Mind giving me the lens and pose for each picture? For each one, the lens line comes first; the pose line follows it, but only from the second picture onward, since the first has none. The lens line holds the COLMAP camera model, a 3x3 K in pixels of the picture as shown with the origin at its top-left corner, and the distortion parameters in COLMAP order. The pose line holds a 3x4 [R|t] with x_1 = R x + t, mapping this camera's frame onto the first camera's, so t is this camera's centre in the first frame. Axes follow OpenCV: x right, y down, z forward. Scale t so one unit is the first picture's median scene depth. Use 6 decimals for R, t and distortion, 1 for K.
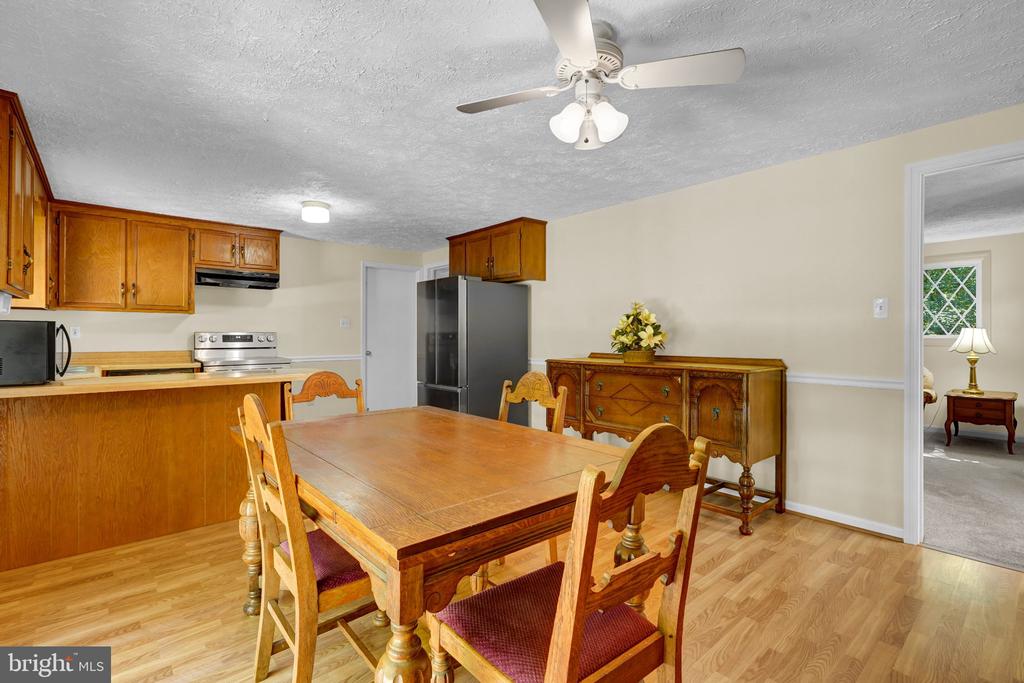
lens RADIAL K [[472.3, 0, 517.5], [0, 472.3, 333.2], [0, 0, 1]] dist [-0.002017, -0.000661]
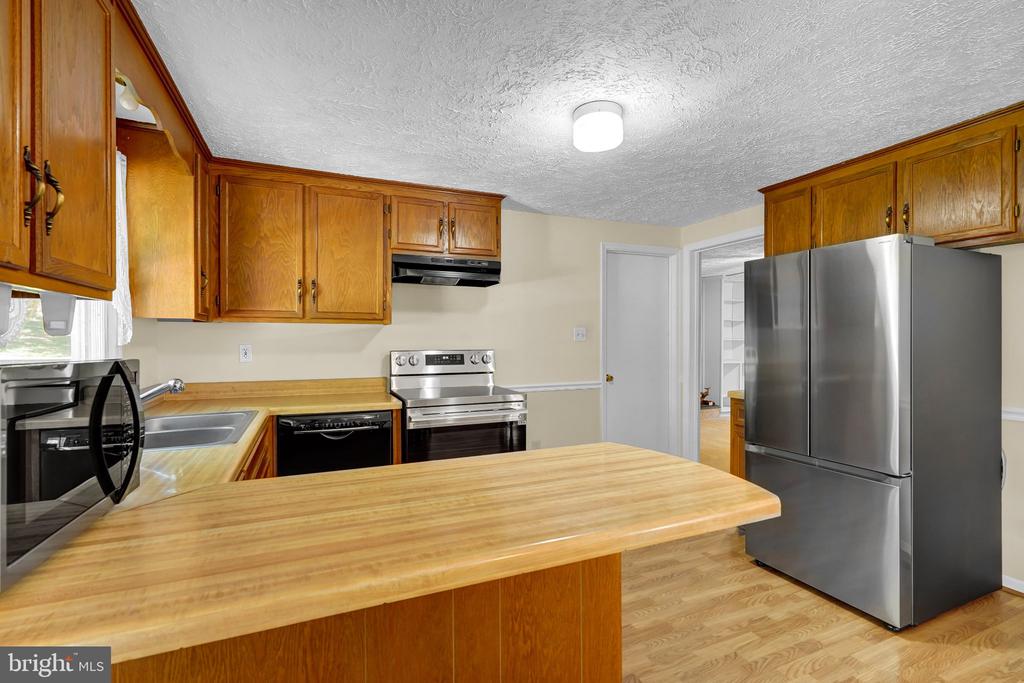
lens RADIAL K [[472.3, 0, 513.3], [0, 472.3, 340.5], [0, 0, 1]] dist [-0.002017, -0.000661]
pose [[0.948756, 0.001628, -0.316007, -0.311746], [0.000977, 0.999967, 0.008084, -0.023774], [0.316009, -0.007979, 0.948723, 0.423665]]
